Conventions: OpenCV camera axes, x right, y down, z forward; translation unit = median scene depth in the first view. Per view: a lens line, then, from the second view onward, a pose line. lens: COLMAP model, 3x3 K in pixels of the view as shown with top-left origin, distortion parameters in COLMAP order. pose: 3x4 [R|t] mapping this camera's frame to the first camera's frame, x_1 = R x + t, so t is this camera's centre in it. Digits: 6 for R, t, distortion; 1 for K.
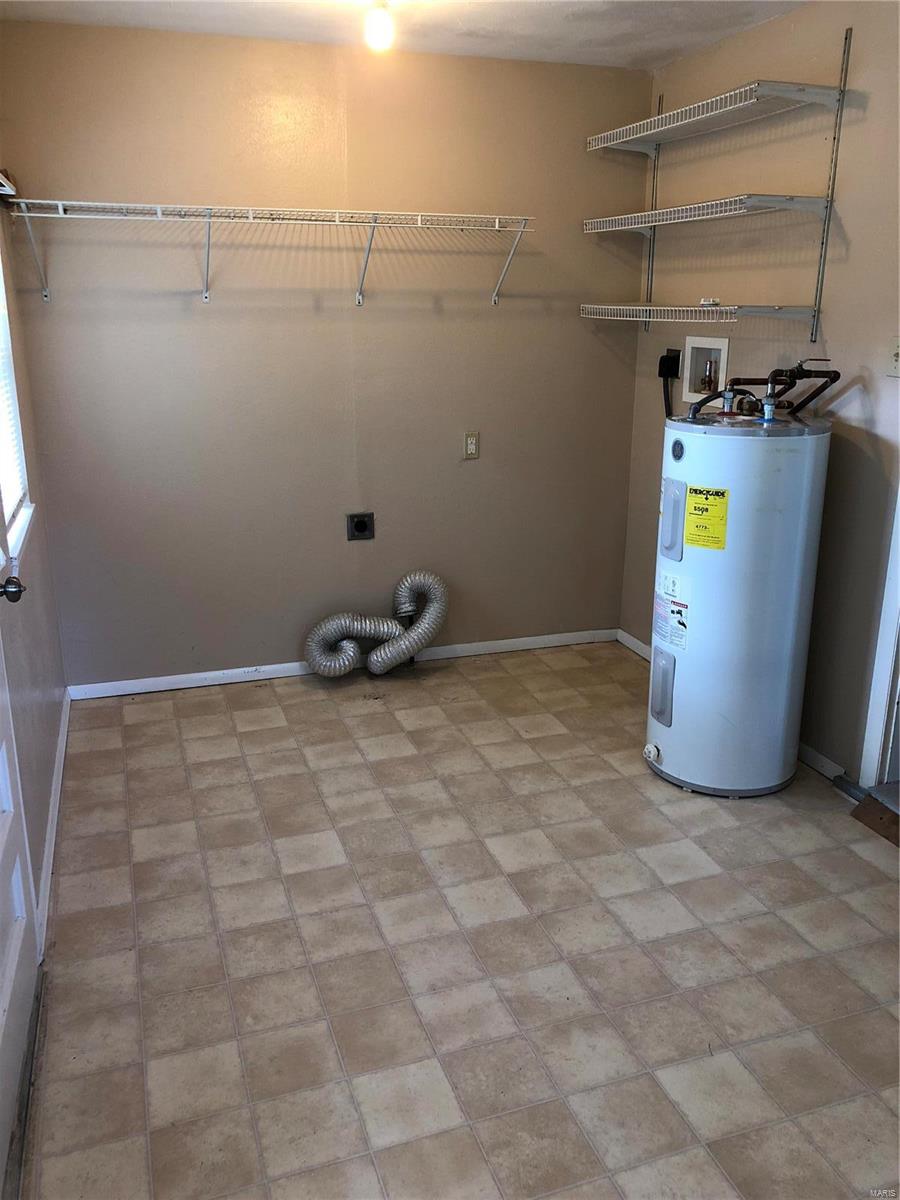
lens RADIAL K [[992.5, 0, 447.6], [0, 992.5, 592.3], [0, 0, 1]] dist [-0.020918, -0.009168]
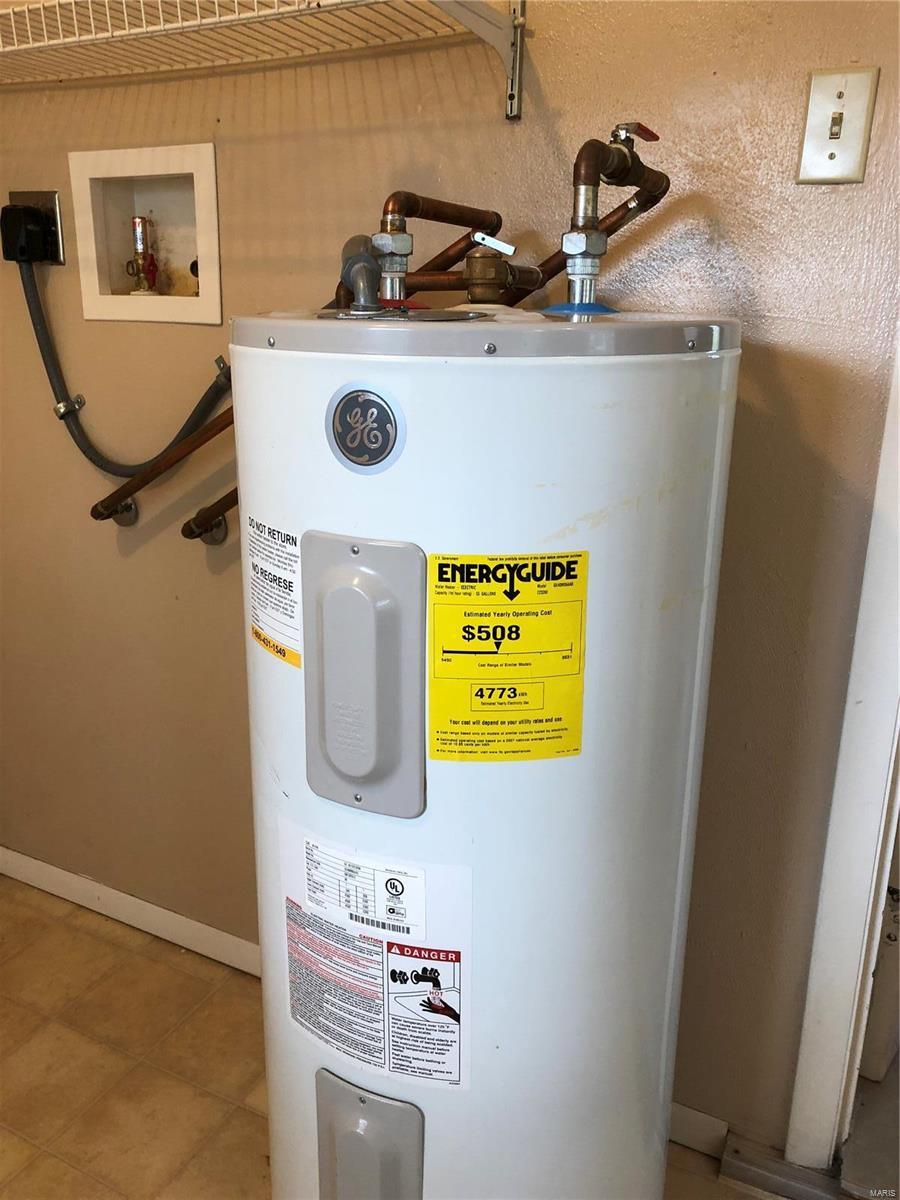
lens RADIAL K [[992.5, 0, 445.5], [0, 992.5, 597.4], [0, 0, 1]] dist [-0.020918, -0.009168]
pose [[0.713866, -0.192644, 0.673264, 0.061028], [0.179564, 0.979629, 0.089913, -0.114991], [-0.676870, 0.056708, 0.733915, 0.769832]]
